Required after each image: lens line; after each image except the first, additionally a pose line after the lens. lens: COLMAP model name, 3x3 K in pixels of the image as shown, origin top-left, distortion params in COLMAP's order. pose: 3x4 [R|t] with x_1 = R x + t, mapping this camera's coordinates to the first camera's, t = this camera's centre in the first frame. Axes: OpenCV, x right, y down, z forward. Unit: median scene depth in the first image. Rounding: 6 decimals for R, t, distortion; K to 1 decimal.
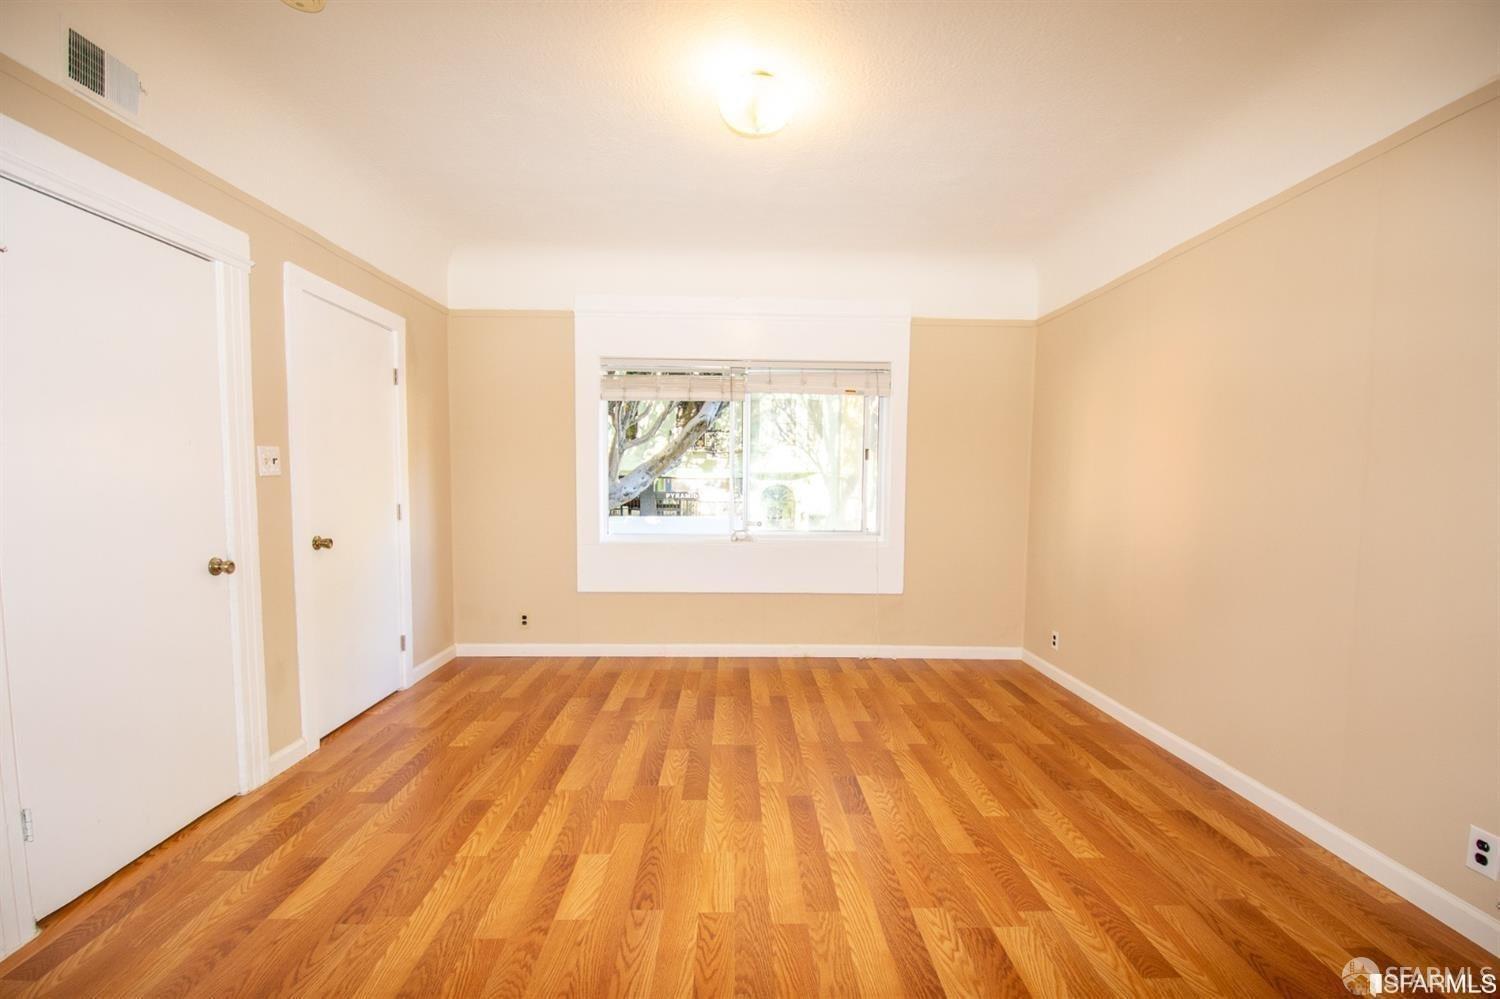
lens RADIAL K [[643.4, 0, 750.0], [0, 643.4, 499.5], [0, 0, 1]] dist [-0.000768, -0.000183]
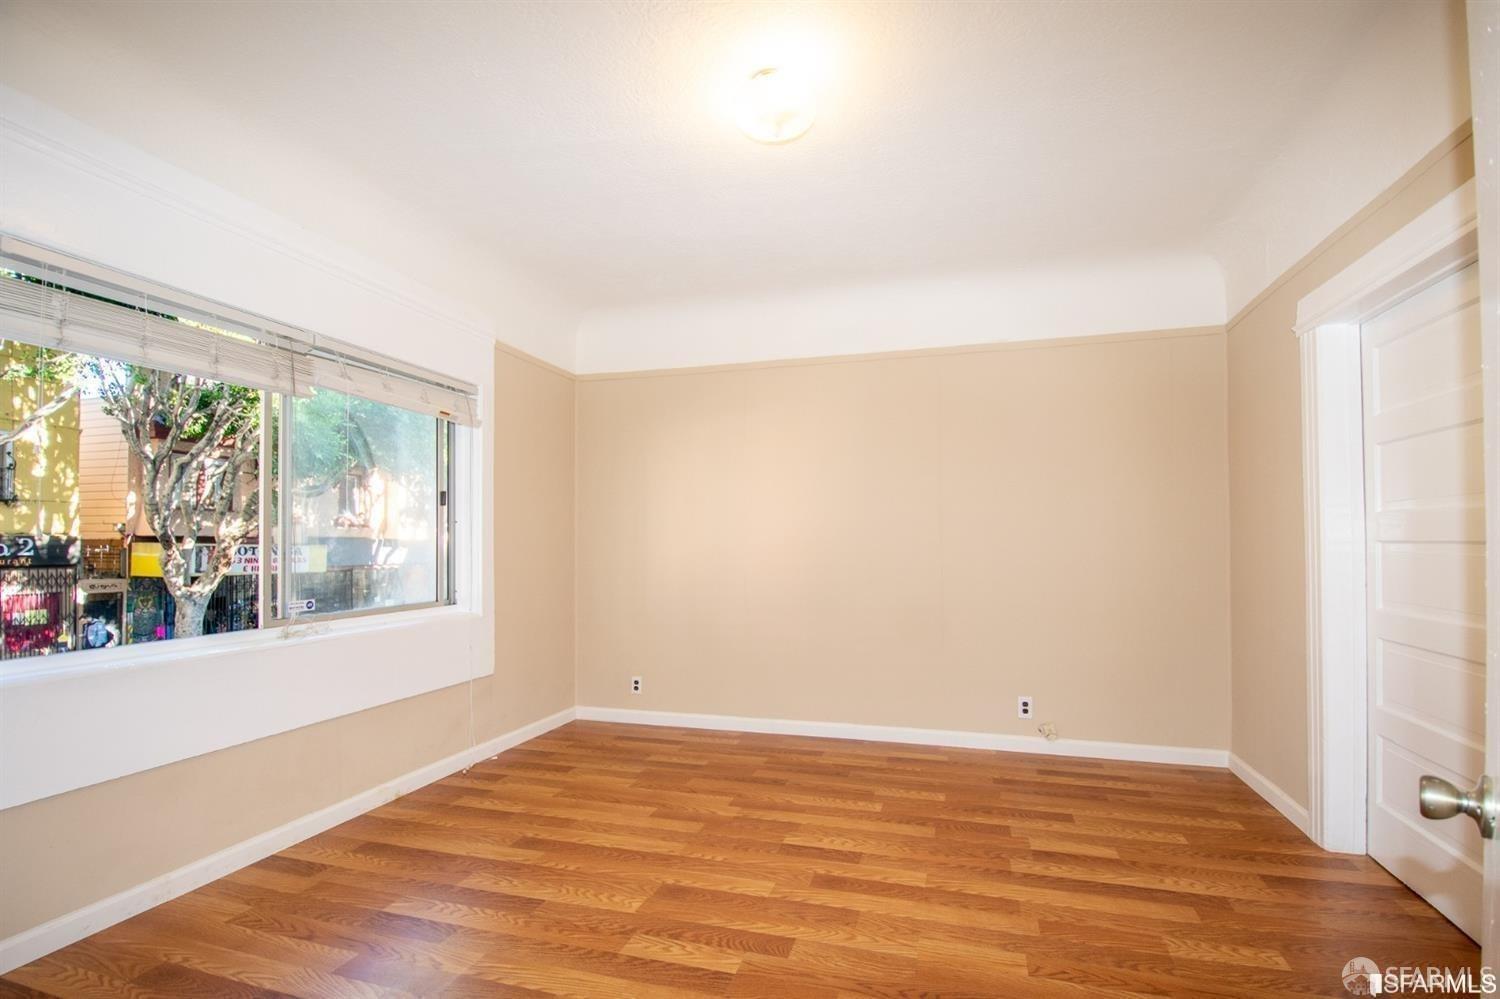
lens RADIAL K [[675.8, 0, 752.4], [0, 675.8, 519.6], [0, 0, 1]] dist [0.000811, -0.000253]
pose [[0.319937, 0.016627, 0.947293, -0.662863], [0.034608, 0.998974, -0.029222, -0.017301], [-0.946807, 0.042134, 0.319033, 0.578929]]
